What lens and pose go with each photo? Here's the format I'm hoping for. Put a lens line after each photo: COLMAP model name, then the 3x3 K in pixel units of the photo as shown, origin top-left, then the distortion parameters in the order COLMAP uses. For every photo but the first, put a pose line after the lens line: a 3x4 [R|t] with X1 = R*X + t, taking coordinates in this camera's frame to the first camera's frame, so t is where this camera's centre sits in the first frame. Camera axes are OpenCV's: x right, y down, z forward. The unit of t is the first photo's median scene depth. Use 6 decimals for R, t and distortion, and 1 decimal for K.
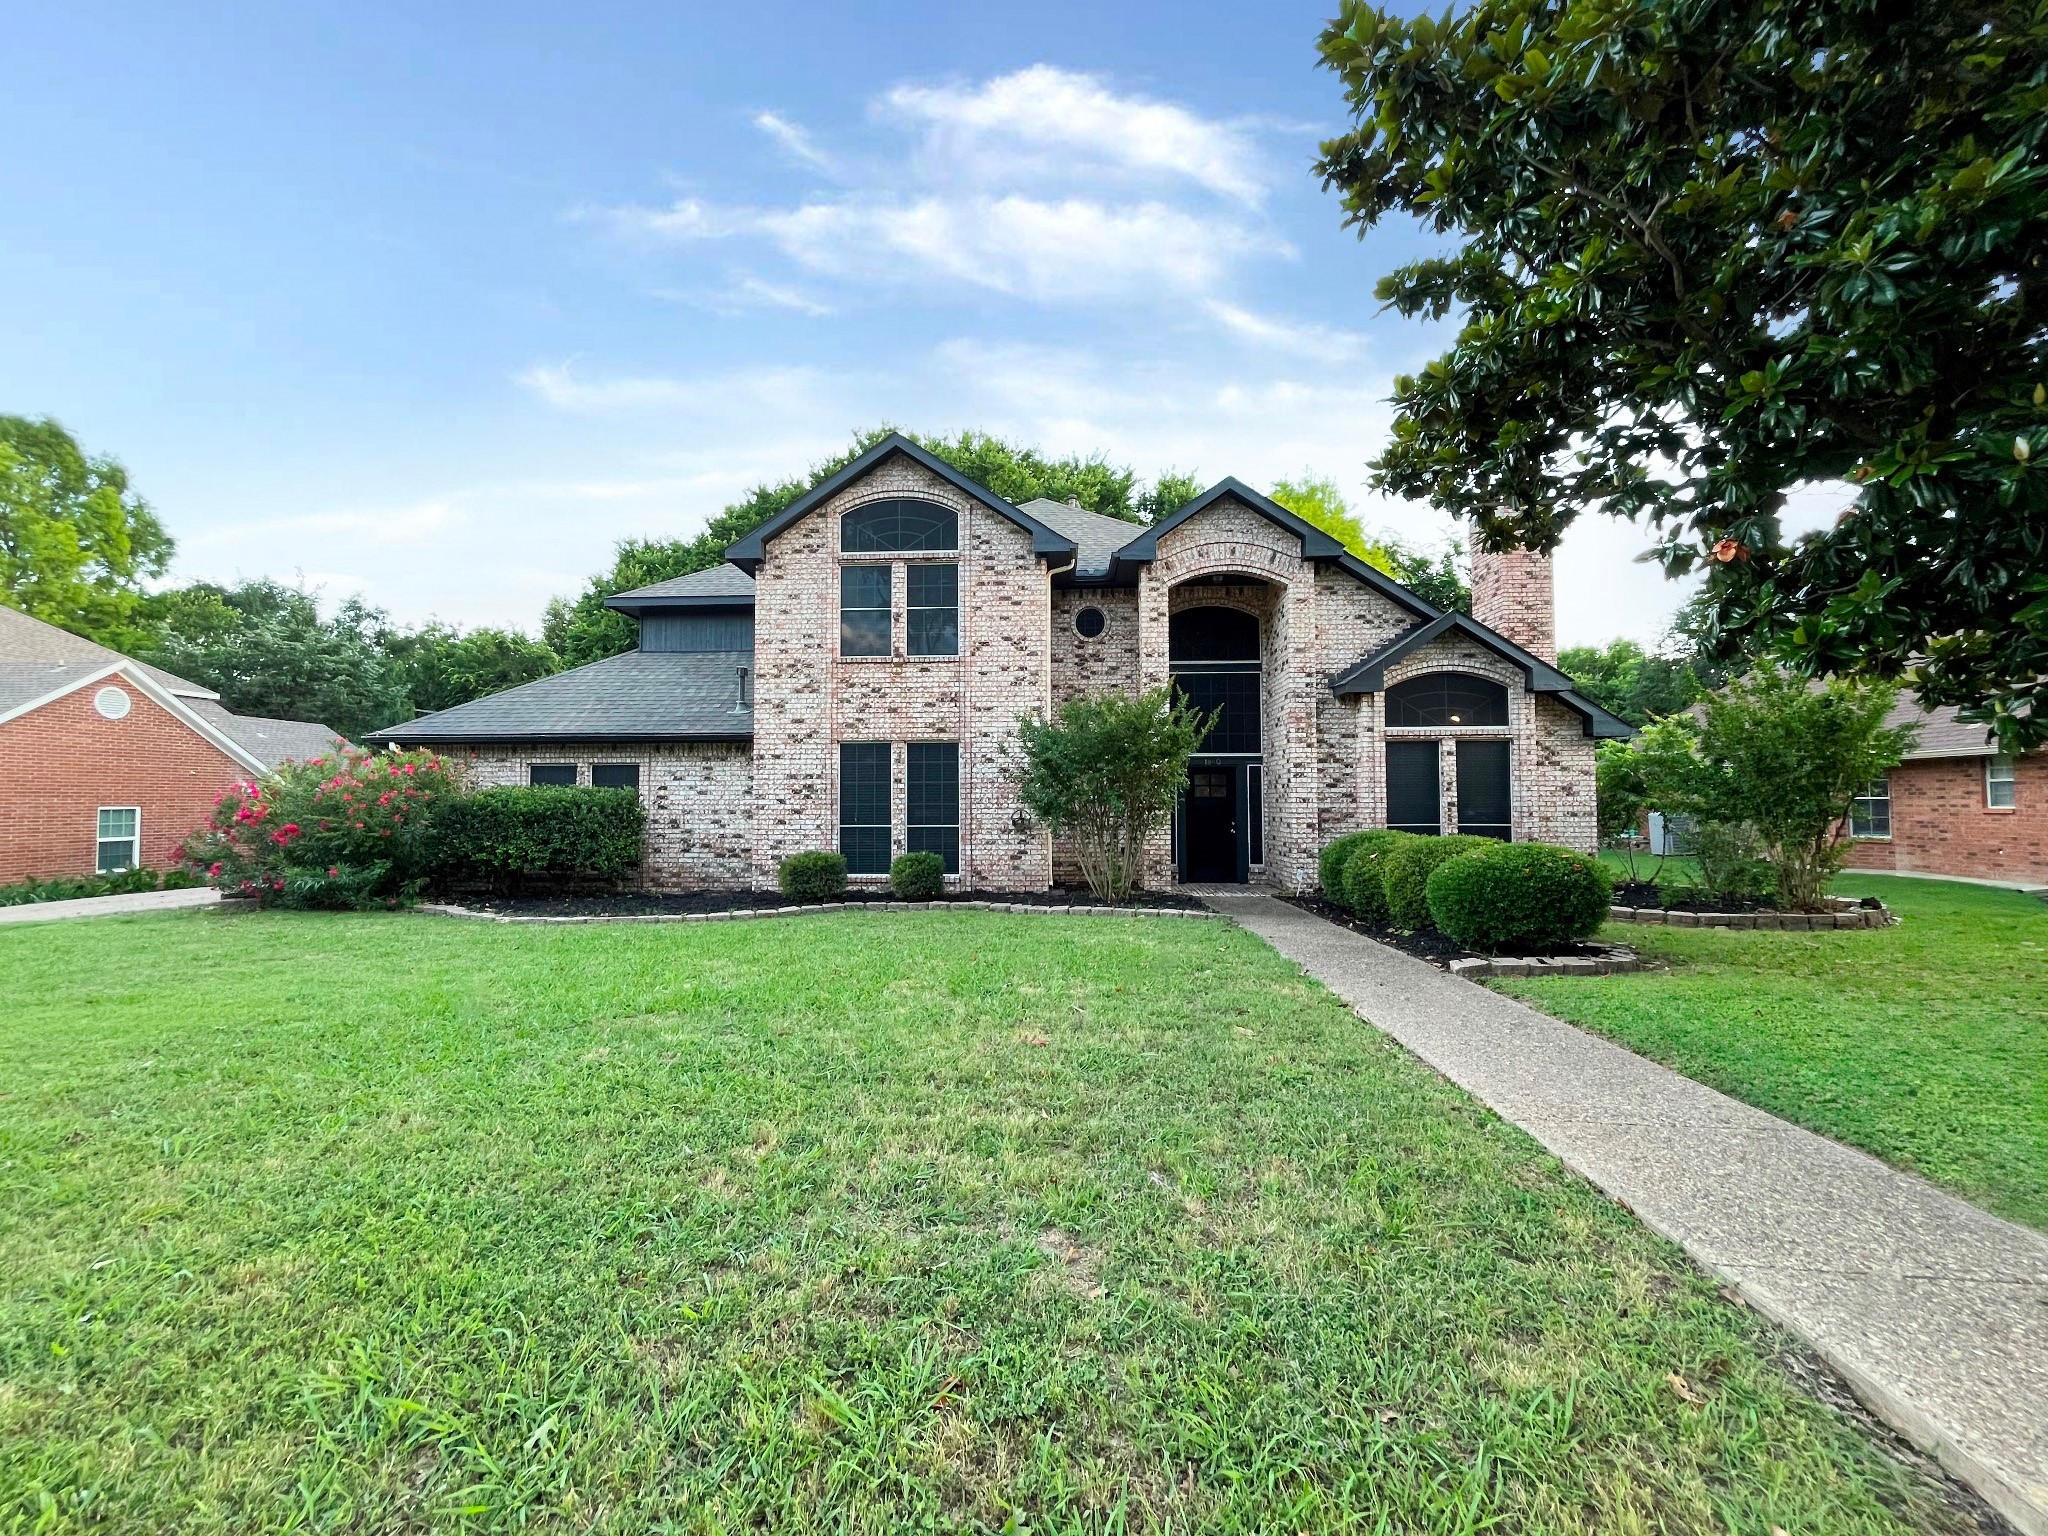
lens RADIAL K [[839.3, 0, 1018.9], [0, 839.3, 766.8], [0, 0, 1]] dist [-0.004972, 0.000155]
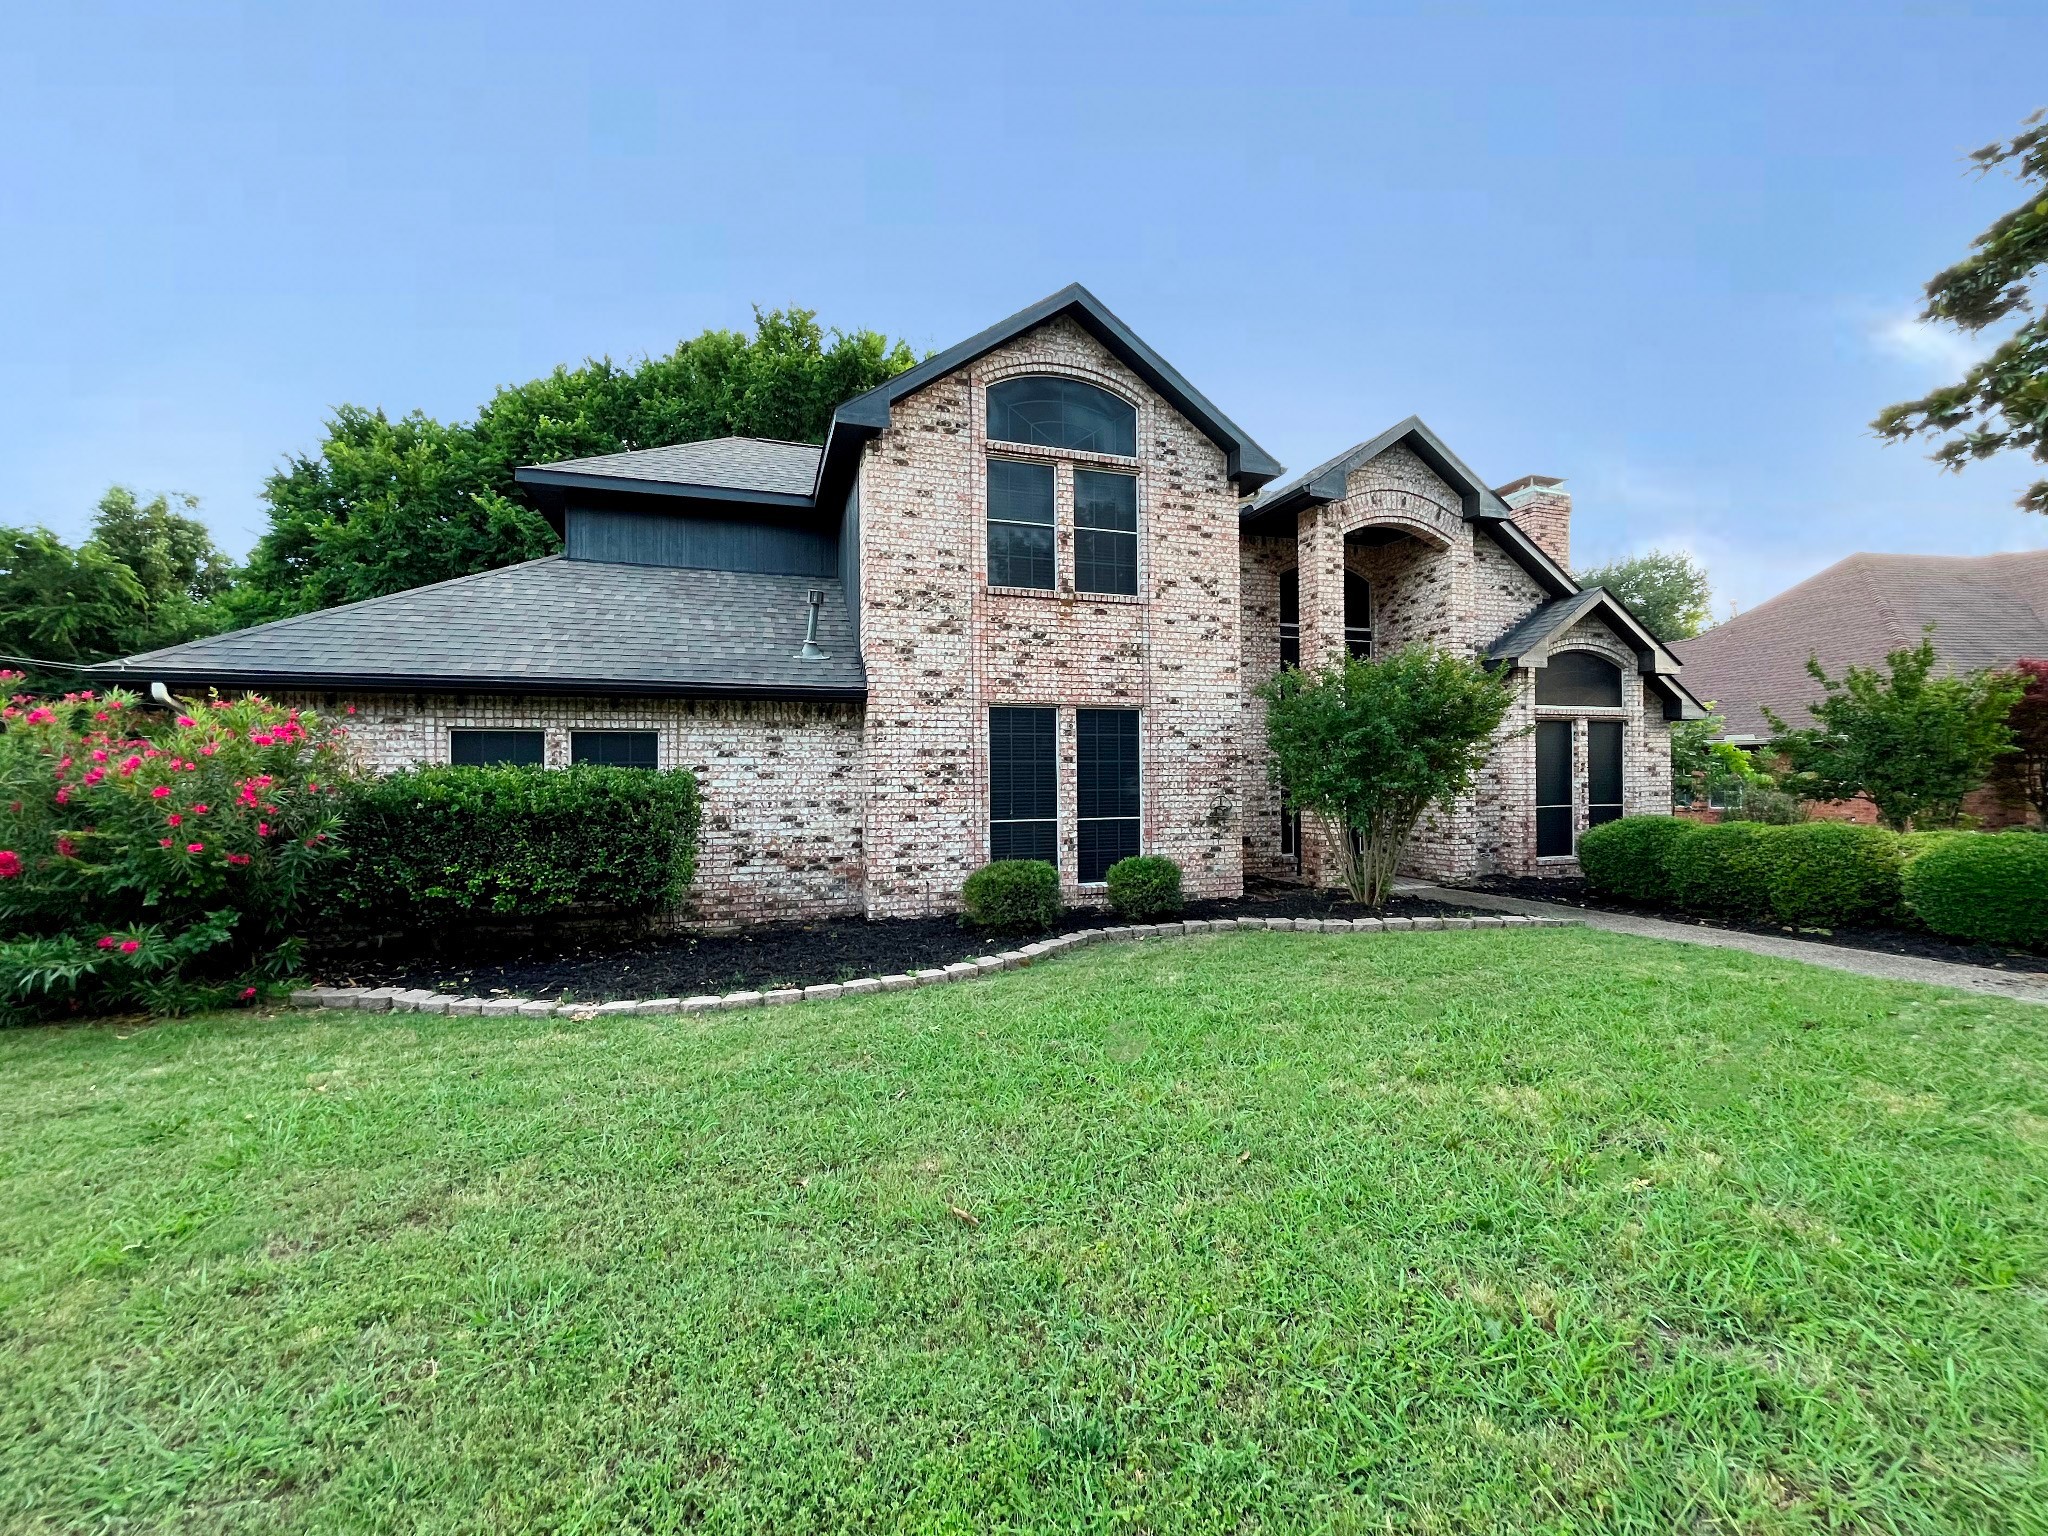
lens RADIAL K [[839.3, 0, 1021.8], [0, 839.3, 769.4], [0, 0, 1]] dist [-0.004972, 0.000155]
pose [[0.929791, -0.000676, 0.368087, -0.454467], [-0.011167, 0.999486, 0.030041, 0.003748], [-0.367918, -0.032042, 0.929306, 0.321241]]
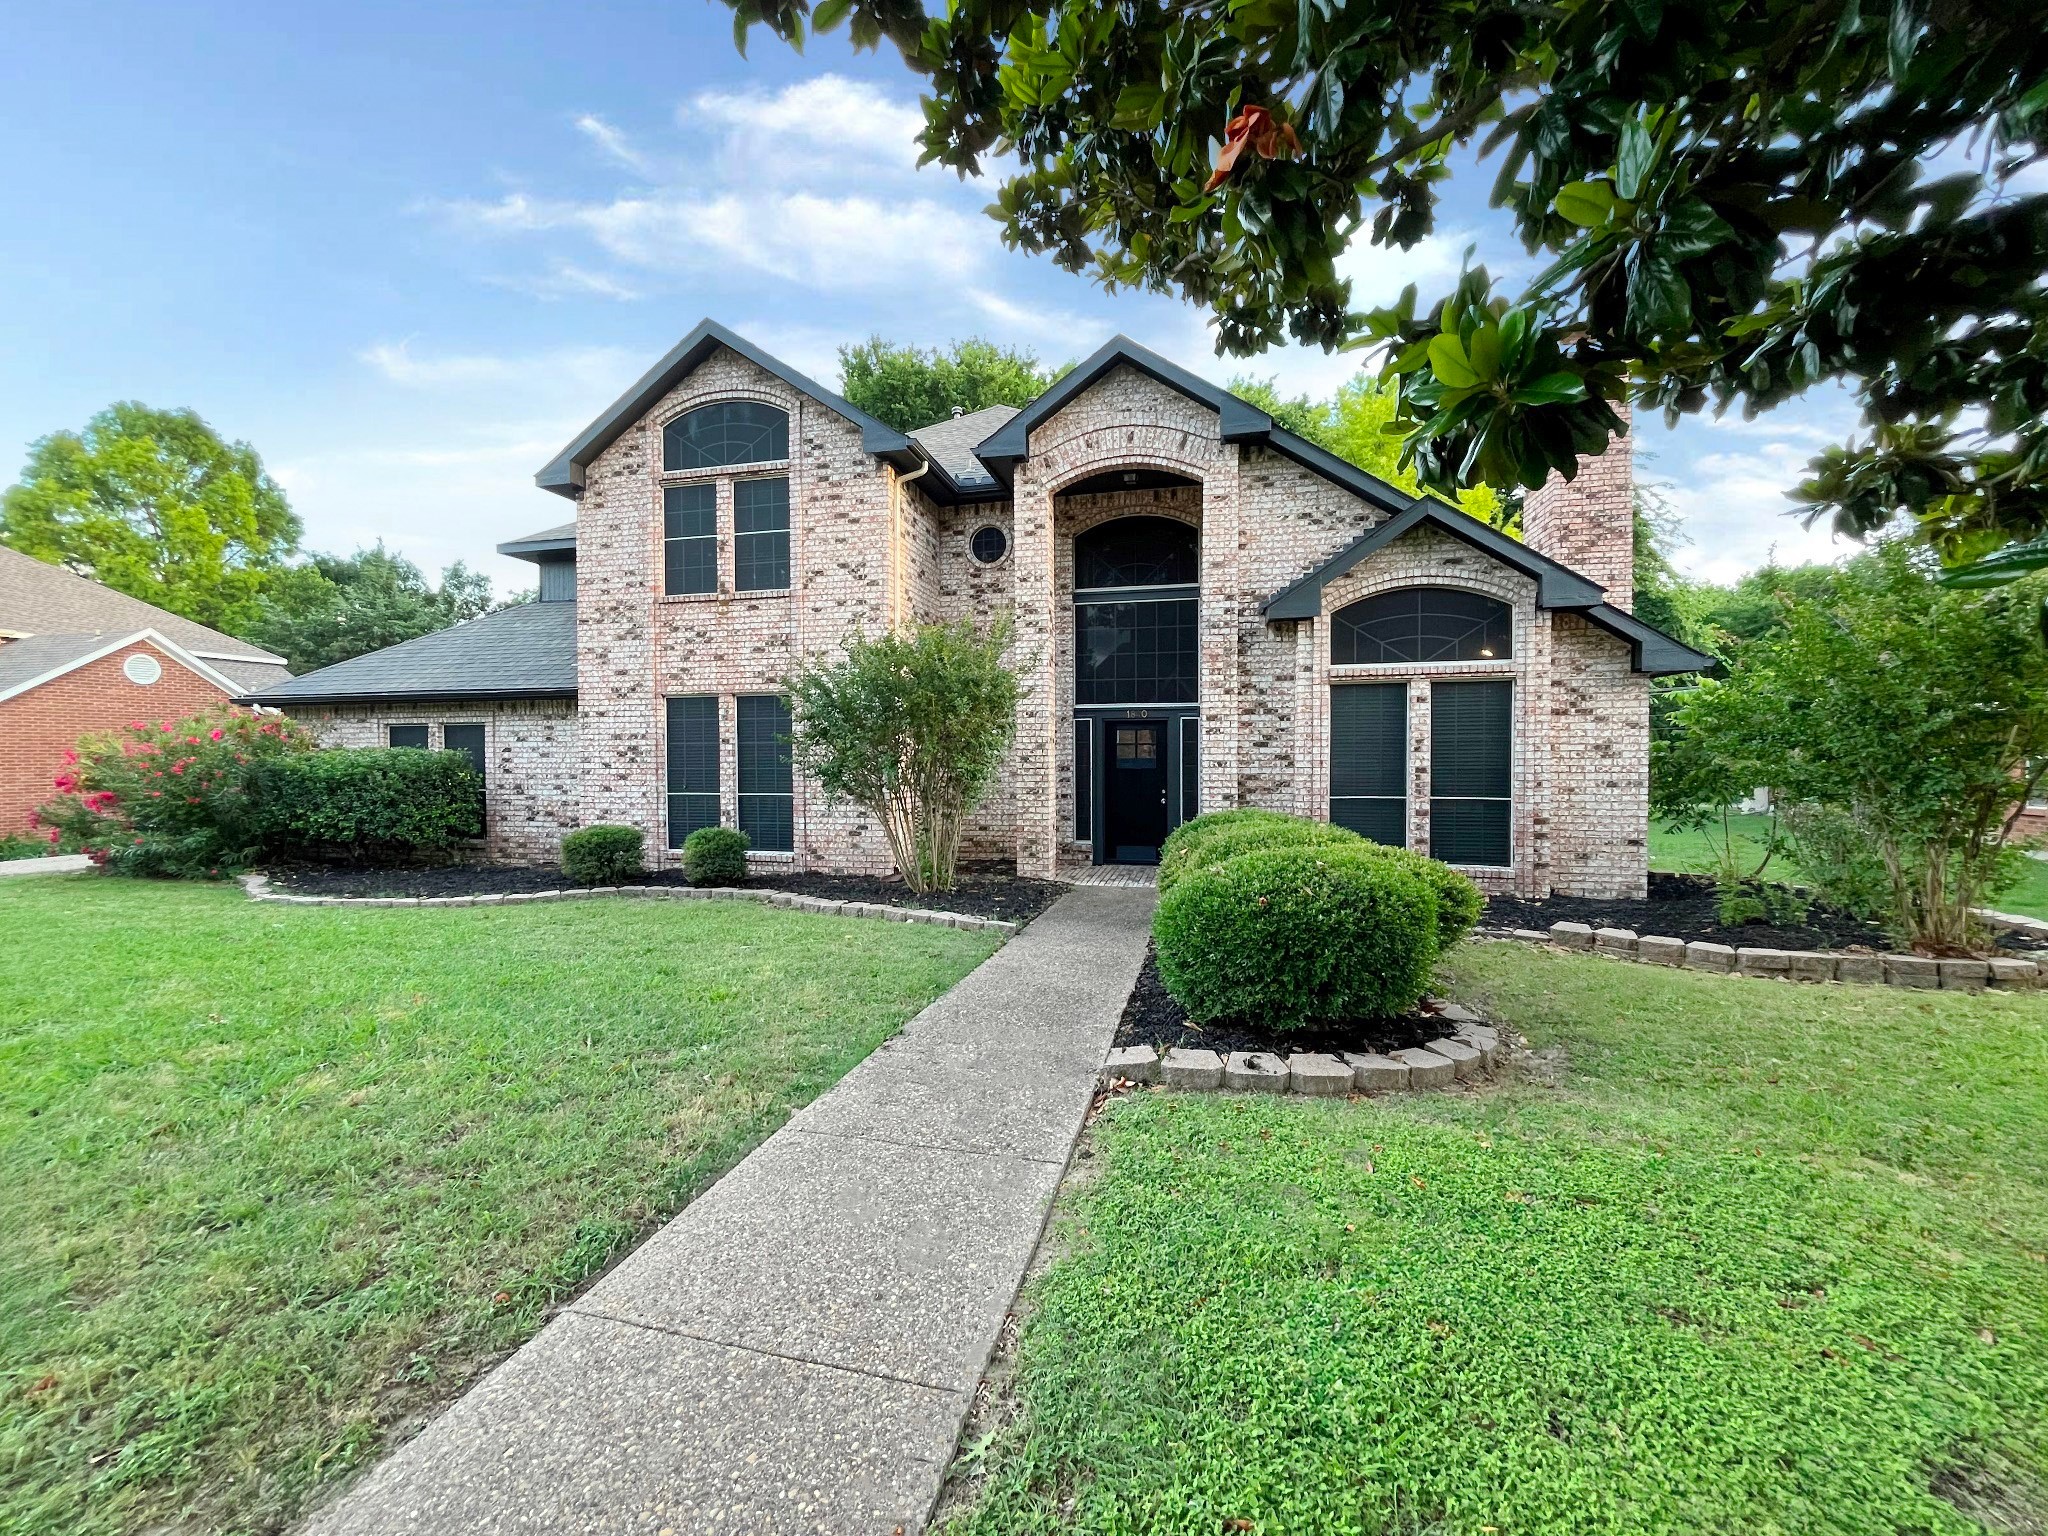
lens RADIAL K [[839.3, 0, 1019.3], [0, 839.3, 767.9], [0, 0, 1]] dist [-0.004972, 0.000155]
pose [[0.983190, 0.001060, -0.182582, 0.300462], [0.009502, 0.998331, 0.056965, -0.001713], [0.182338, -0.057743, 0.981539, 0.220607]]
